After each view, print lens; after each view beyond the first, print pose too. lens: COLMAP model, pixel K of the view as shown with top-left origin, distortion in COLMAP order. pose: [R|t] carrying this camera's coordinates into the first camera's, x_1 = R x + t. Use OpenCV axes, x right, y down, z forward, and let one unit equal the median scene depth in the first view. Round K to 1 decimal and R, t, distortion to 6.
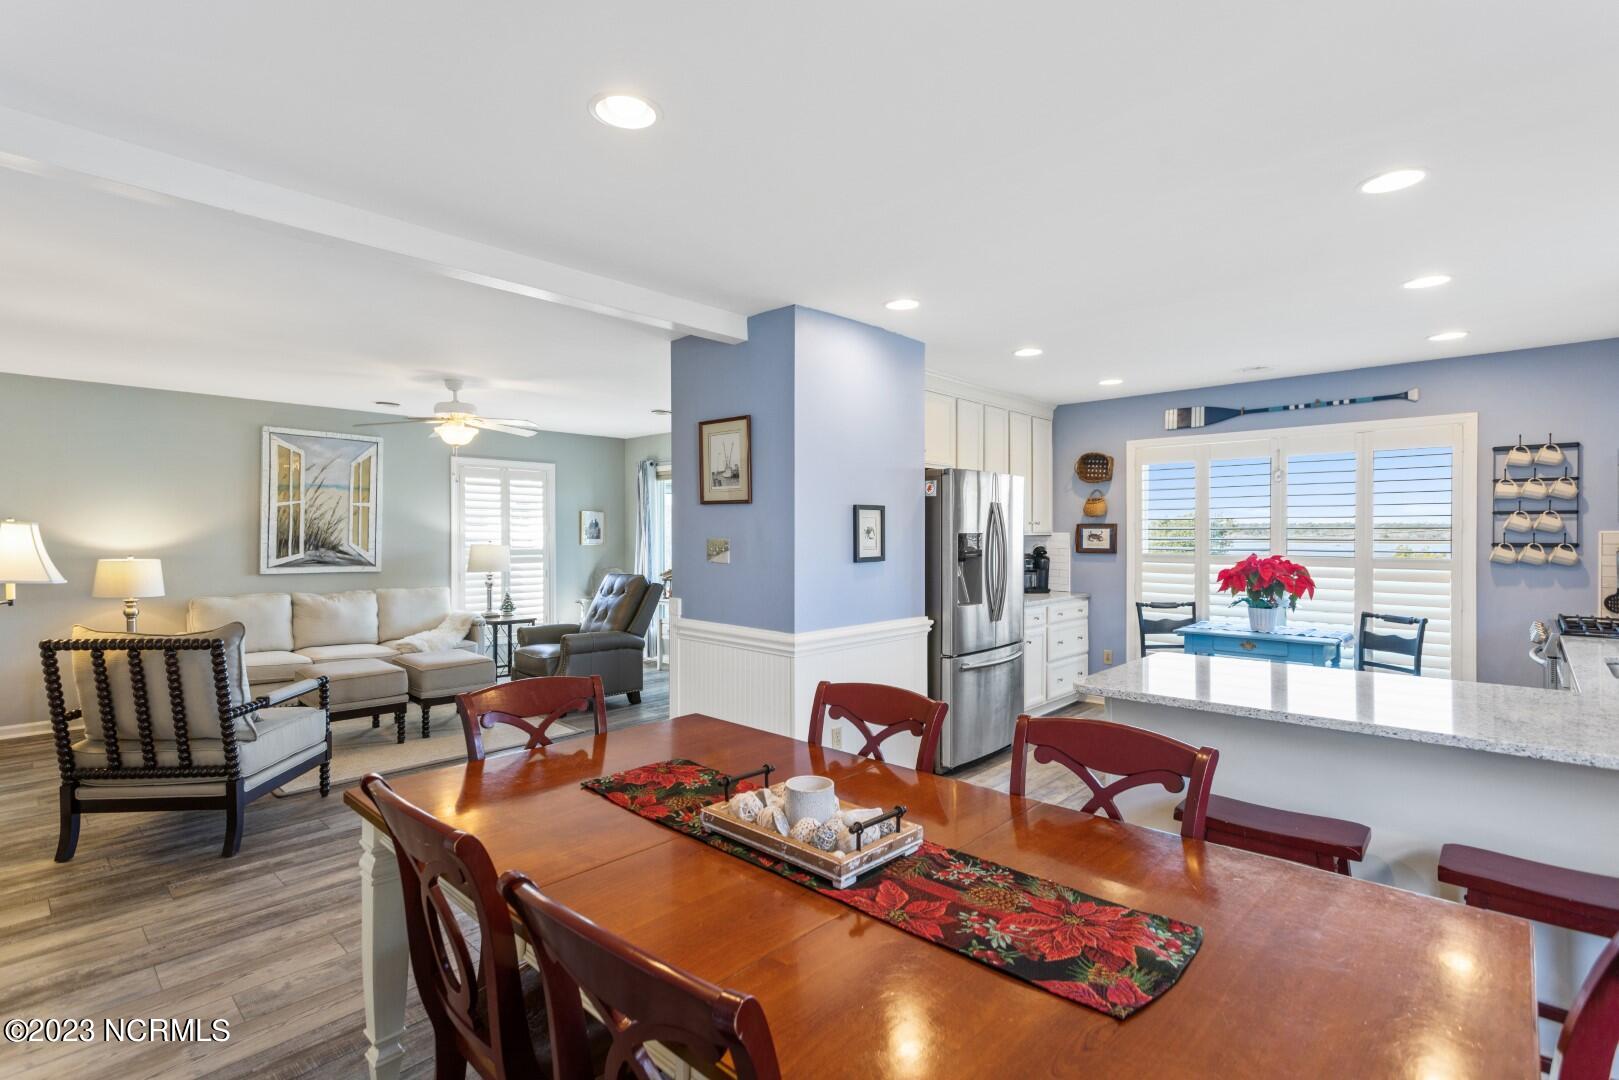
lens RADIAL K [[761.1, 0, 809.5], [0, 761.1, 540.0], [0, 0, 1]] dist [0.001505, 0.000143]
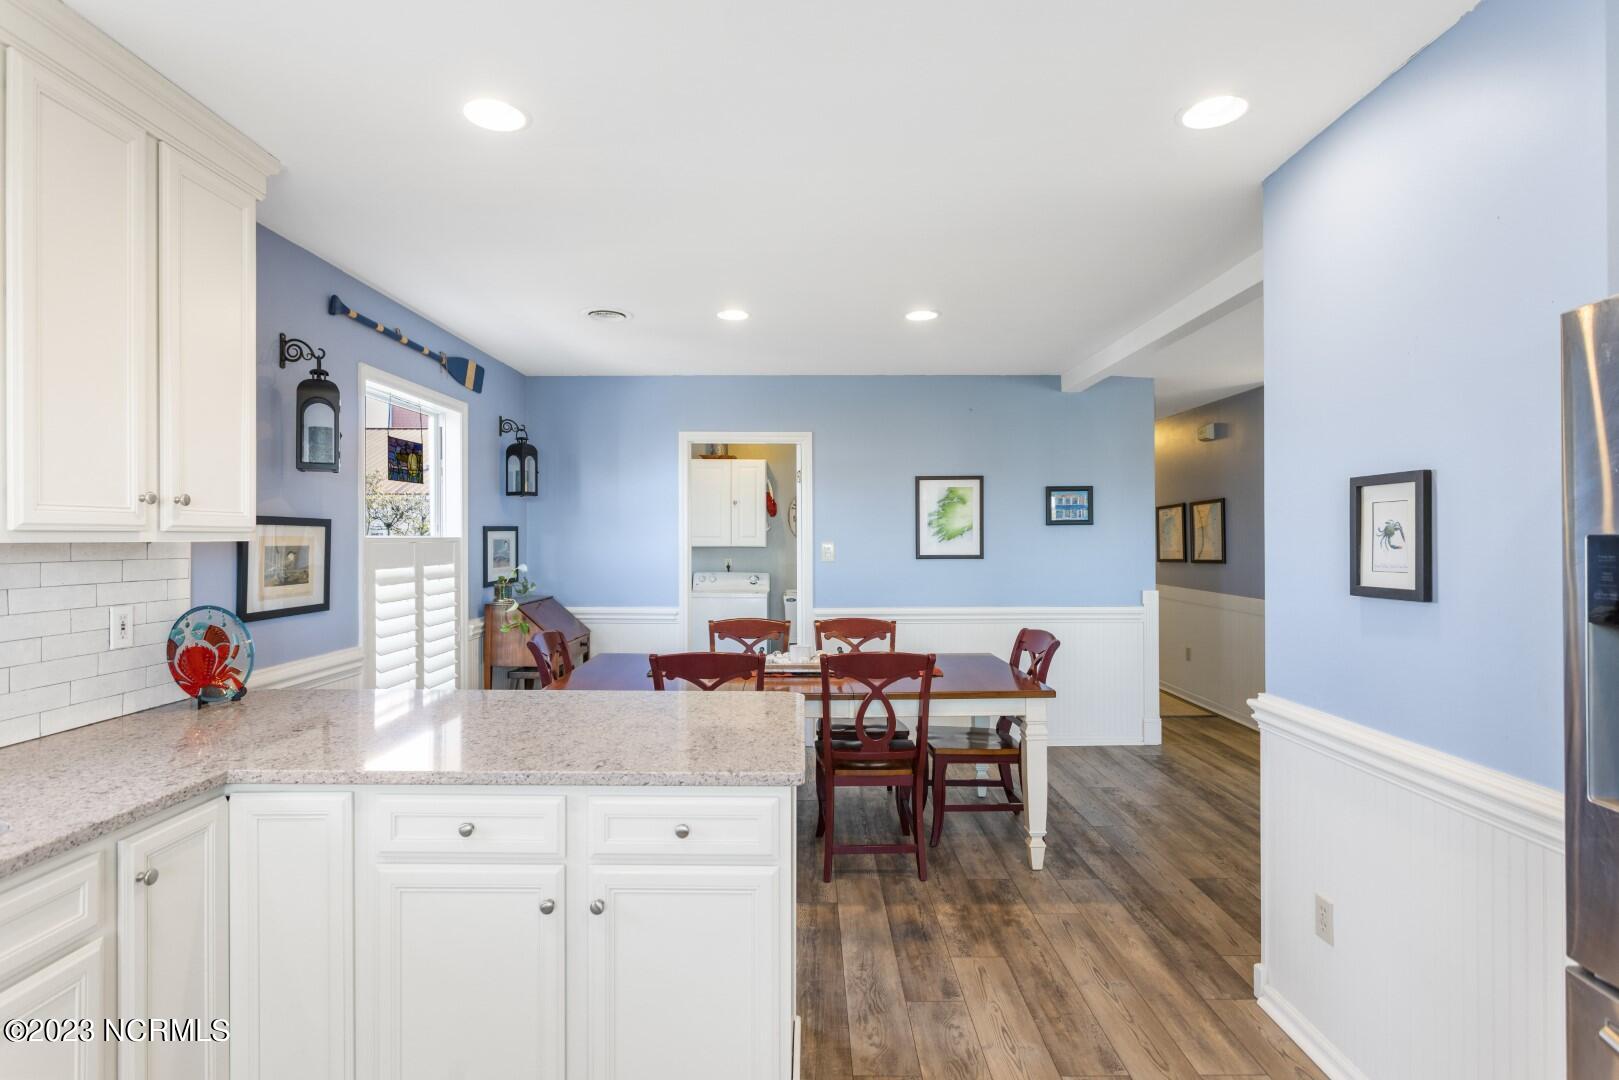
lens RADIAL K [[801.2, 0, 809.5], [0, 801.2, 540.0], [0, 0, 1]] dist [-0.019039, -0.000381]
pose [[-0.727237, 0.001747, -0.686385, 0.664548], [-0.002200, 0.999986, 0.004877, -0.008174], [0.686383, 0.005057, -0.727222, 1.125926]]
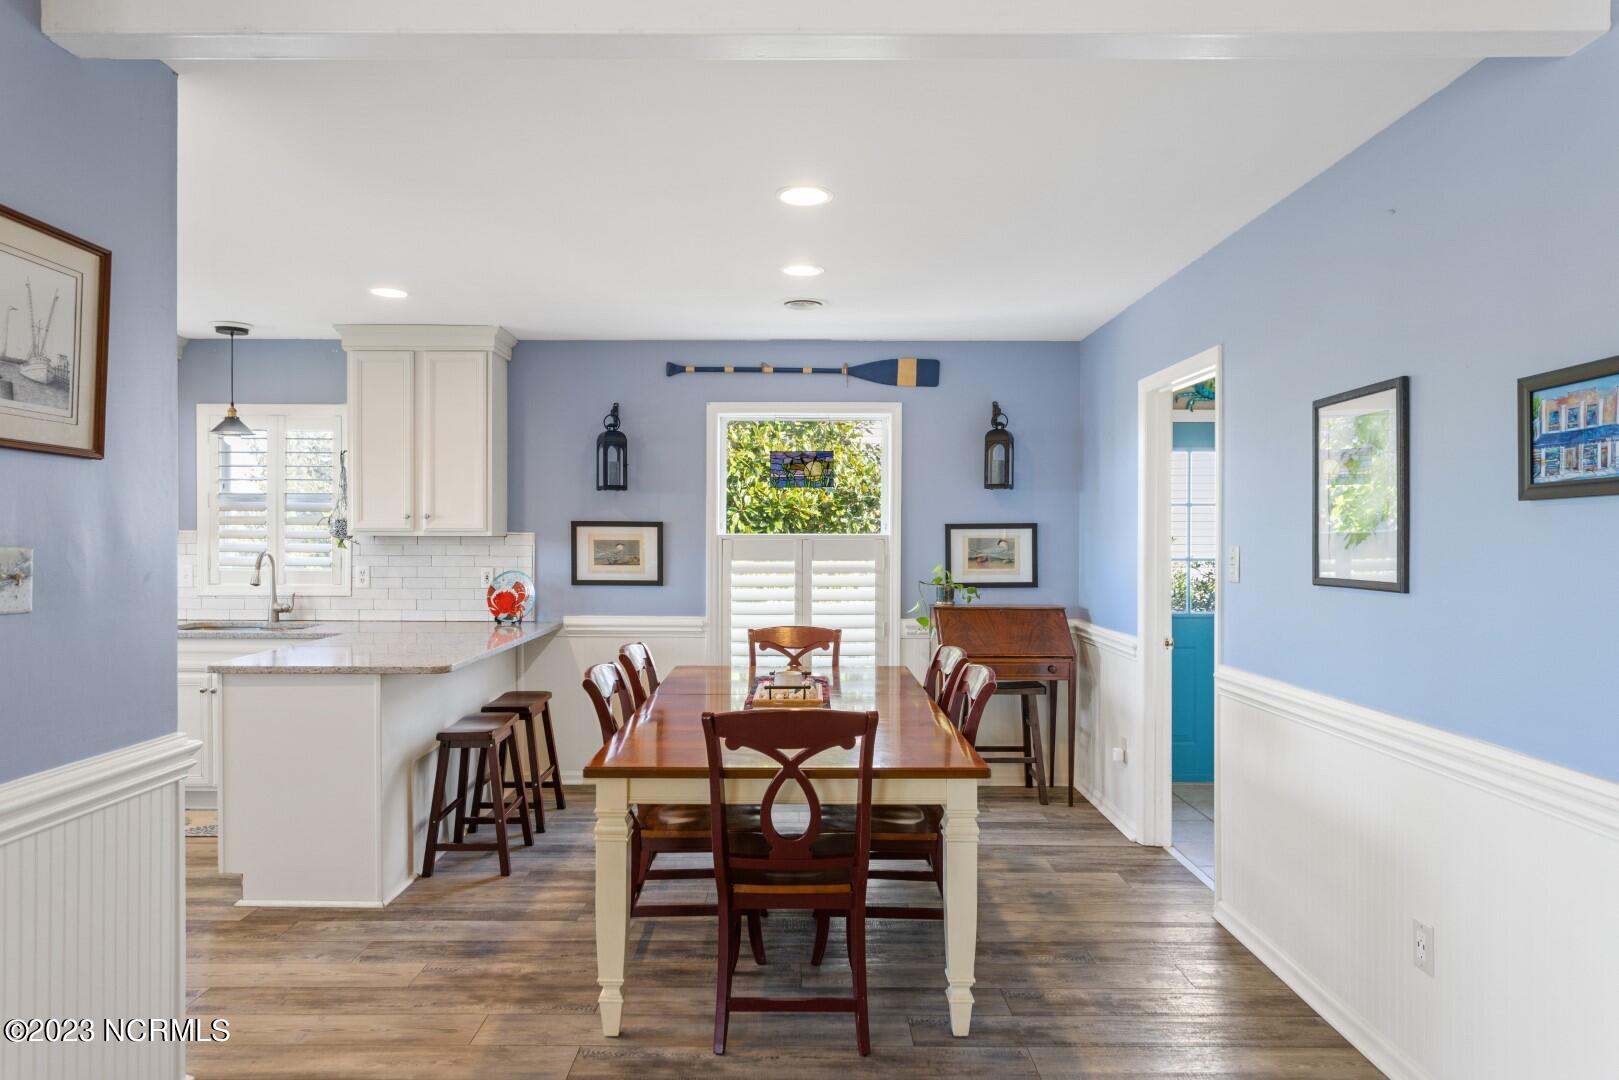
lens RADIAL K [[1045.6, 0, 809.5], [0, 1045.6, 540.0], [0, 0, 1]] dist [-0.001601, 0.003464]
pose [[-0.684540, -0.007250, 0.728939, -0.707169], [-0.003043, 0.999970, 0.007088, -0.009244], [-0.728969, 0.002634, -0.684542, 1.080784]]
